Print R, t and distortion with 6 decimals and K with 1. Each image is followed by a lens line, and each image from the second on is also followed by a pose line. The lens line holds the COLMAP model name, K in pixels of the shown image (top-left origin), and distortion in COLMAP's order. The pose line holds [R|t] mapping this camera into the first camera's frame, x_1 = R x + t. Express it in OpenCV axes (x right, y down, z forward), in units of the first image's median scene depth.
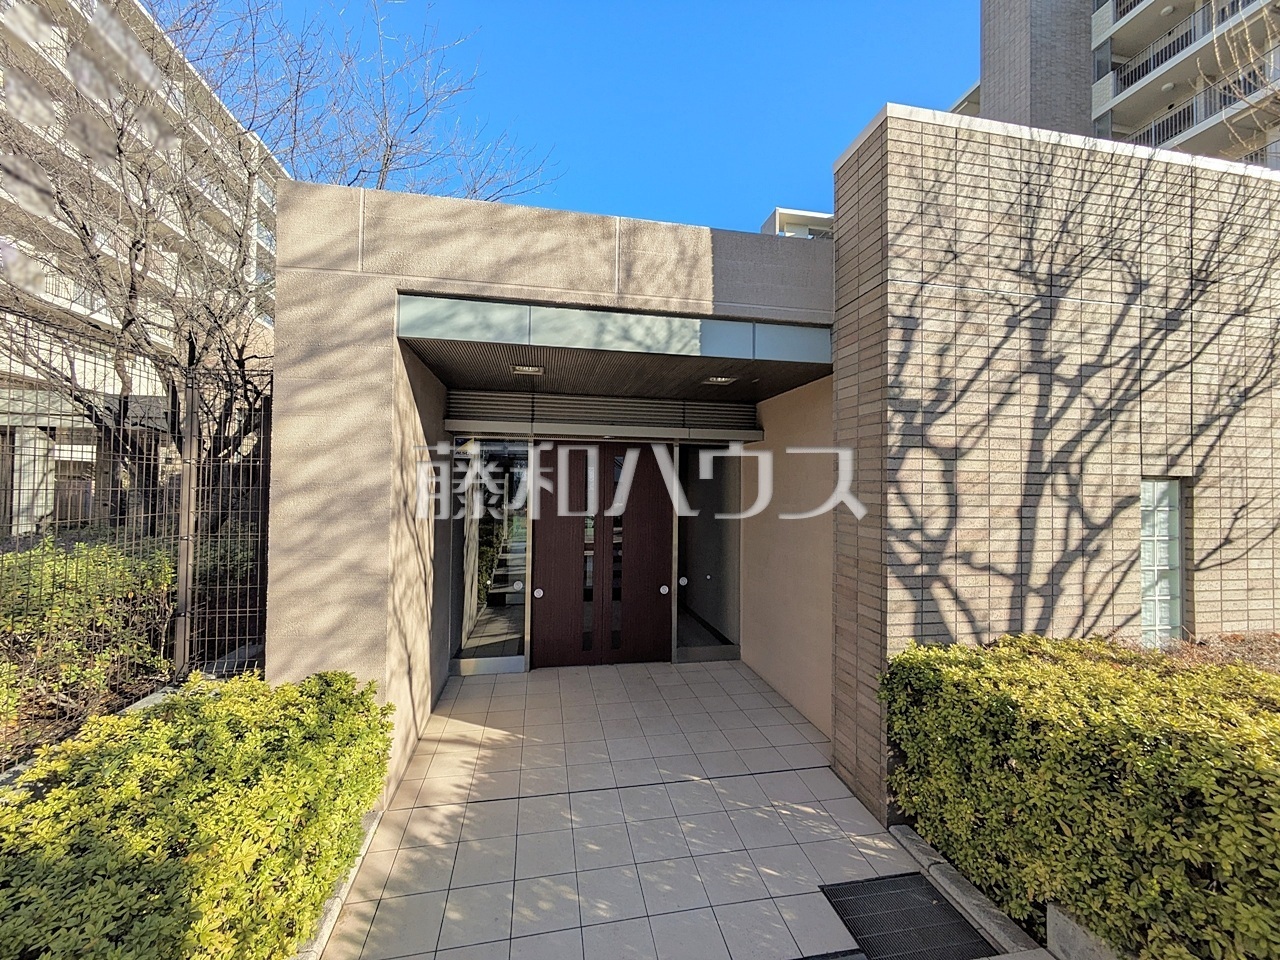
lens RADIAL K [[515.4, 0, 645.8], [0, 515.4, 479.9], [0, 0, 1]] dist [0.019376, 0.000336]
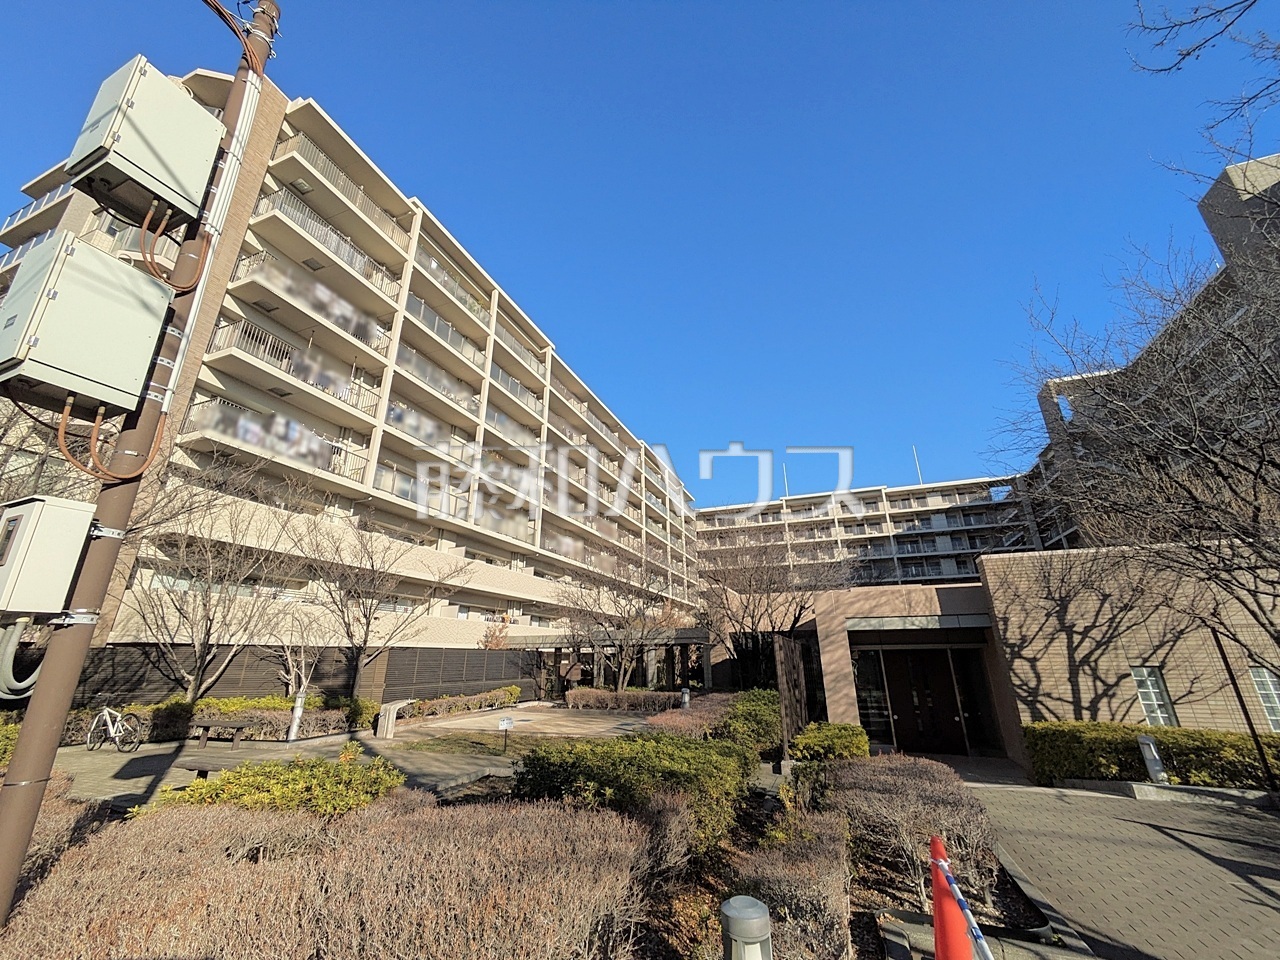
lens RADIAL K [[515.4, 0, 645.8], [0, 515.4, 479.9], [0, 0, 1]] dist [0.019376, 0.000336]
pose [[0.851134, -0.197371, -0.486431, 0.323406], [0.030477, 0.943643, -0.329559, -0.104073], [0.524062, 0.265675, 0.809182, -3.026462]]
